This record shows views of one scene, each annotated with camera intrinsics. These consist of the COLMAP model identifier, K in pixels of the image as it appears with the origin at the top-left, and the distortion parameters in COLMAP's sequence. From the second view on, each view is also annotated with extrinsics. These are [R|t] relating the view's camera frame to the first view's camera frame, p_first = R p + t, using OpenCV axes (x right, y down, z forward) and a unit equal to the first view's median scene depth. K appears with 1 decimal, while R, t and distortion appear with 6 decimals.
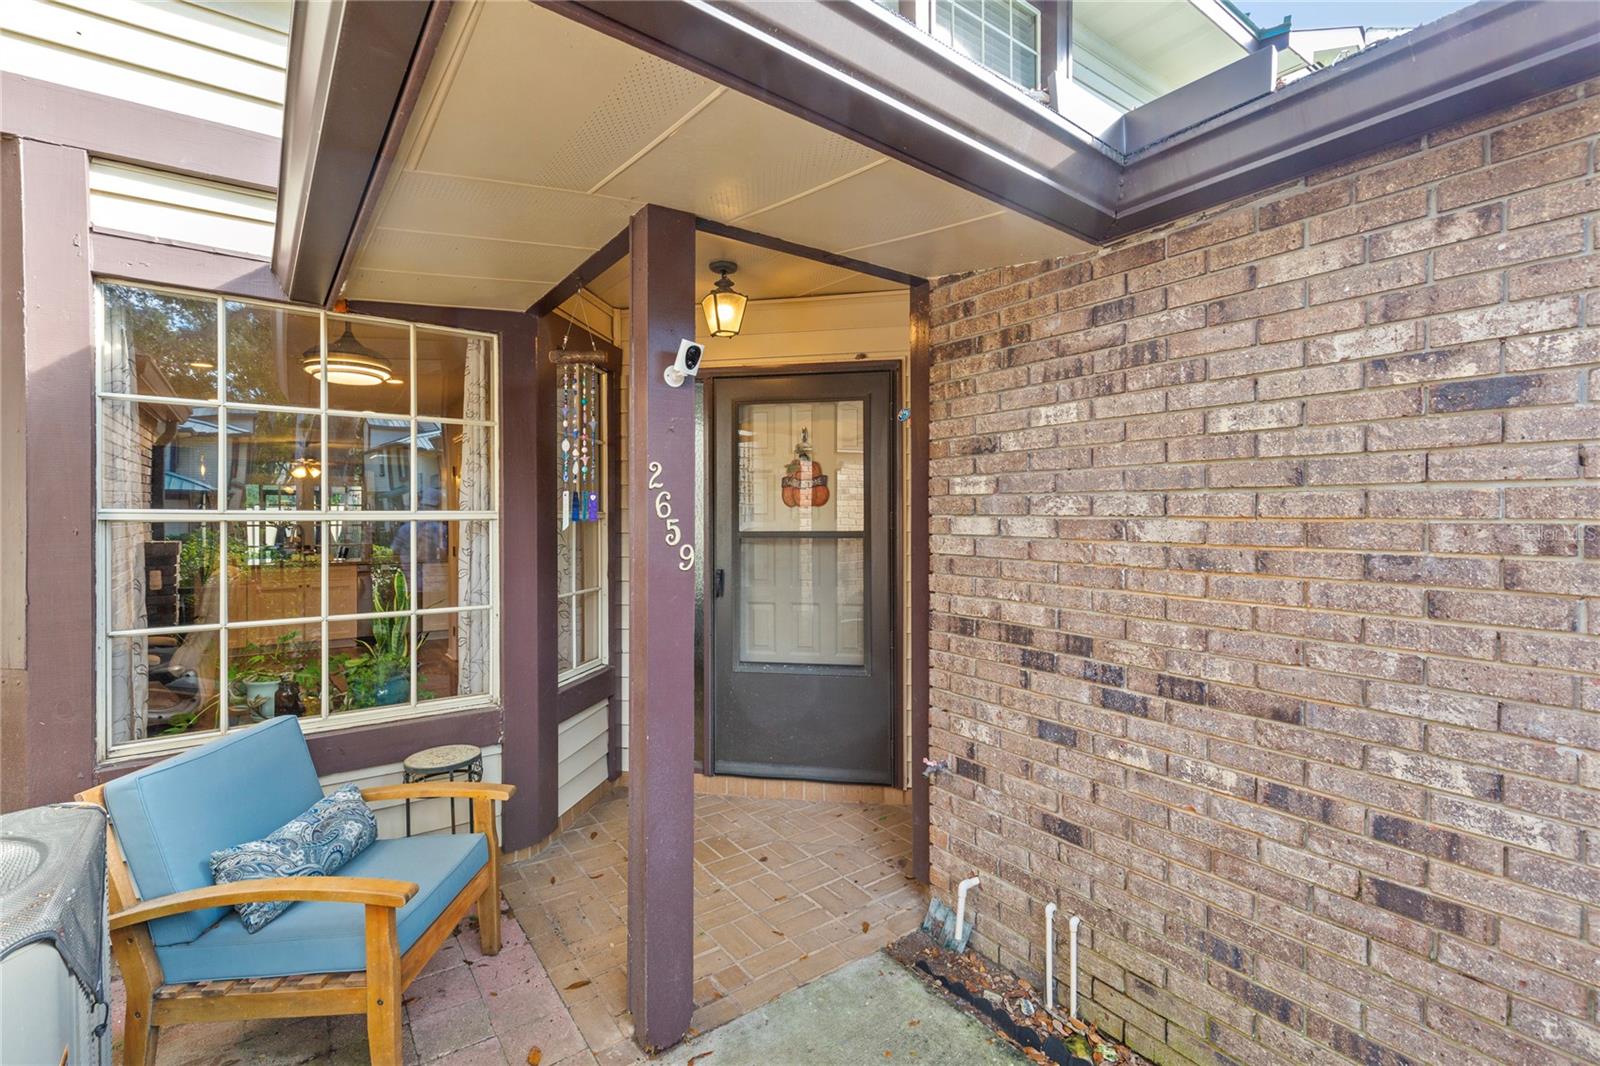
lens RADIAL K [[717.2, 0, 800.0], [0, 717.2, 533.0], [0, 0, 1]] dist [0.002051, 0.000372]
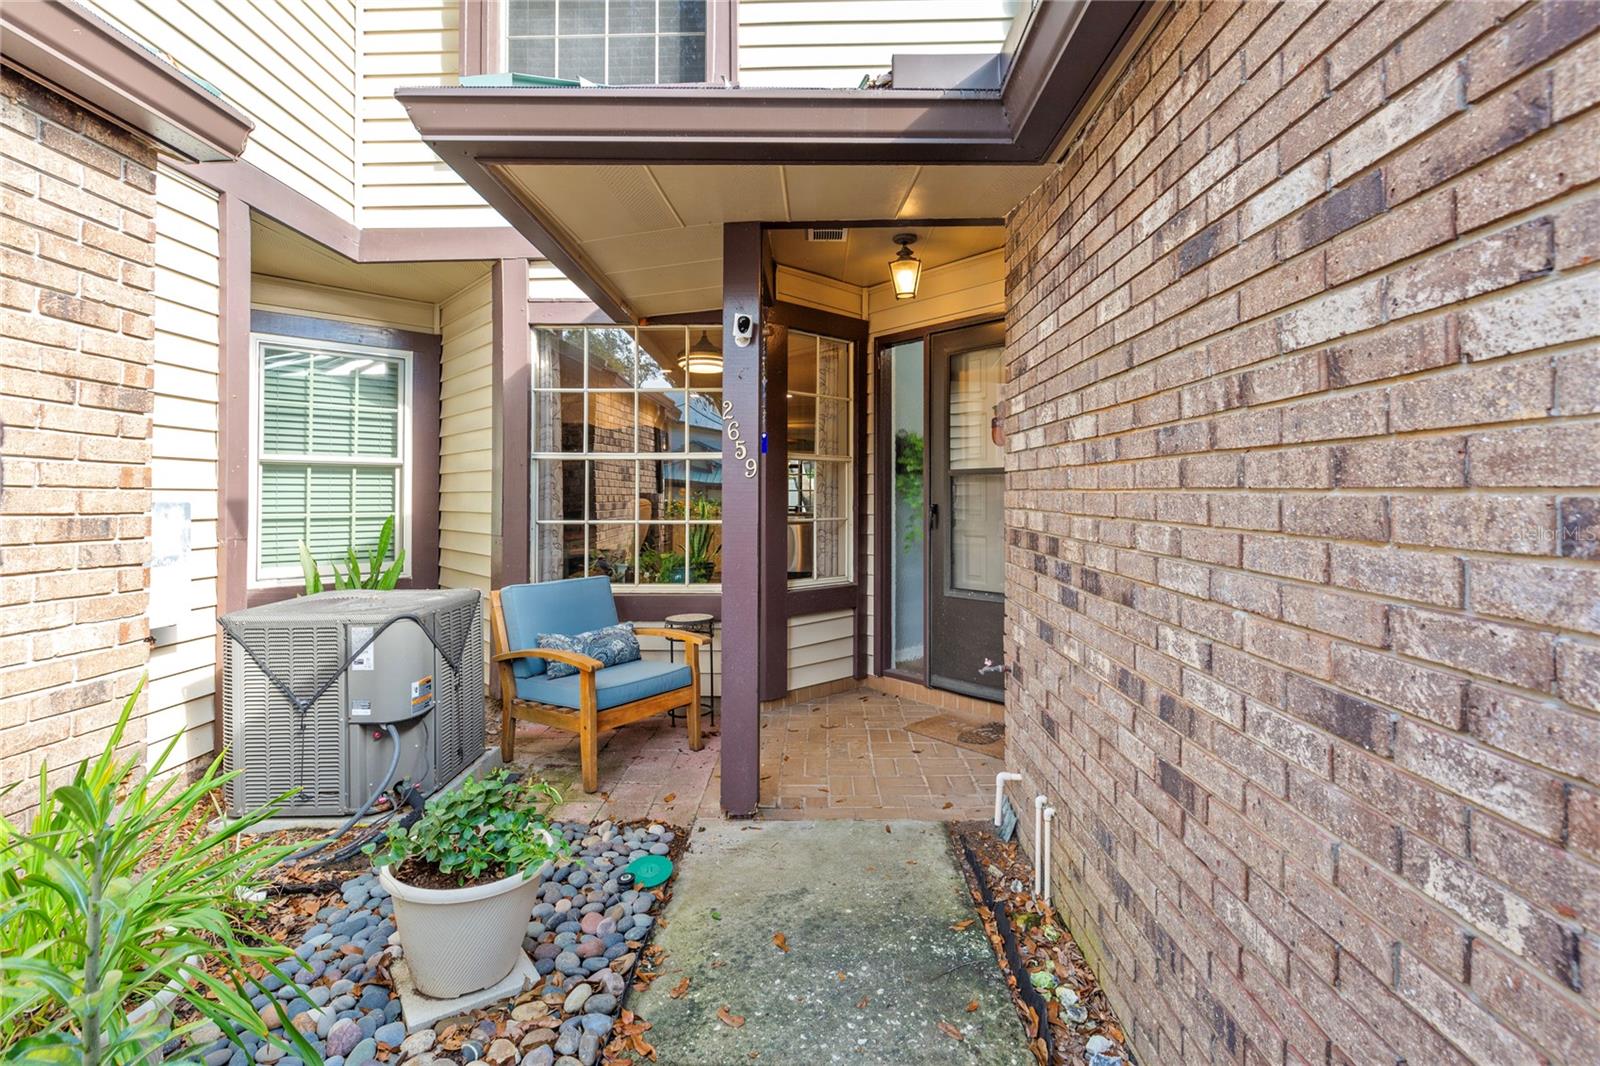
lens RADIAL K [[729.8, 0, 798.6], [0, 729.8, 500.0], [0, 0, 1]] dist [0.002153, 0.000201]
pose [[0.797228, 0.003383, -0.603669, 0.637423], [-0.011090, 0.999898, -0.009043, 0.090031], [0.603576, 0.013904, 0.797184, -0.061493]]
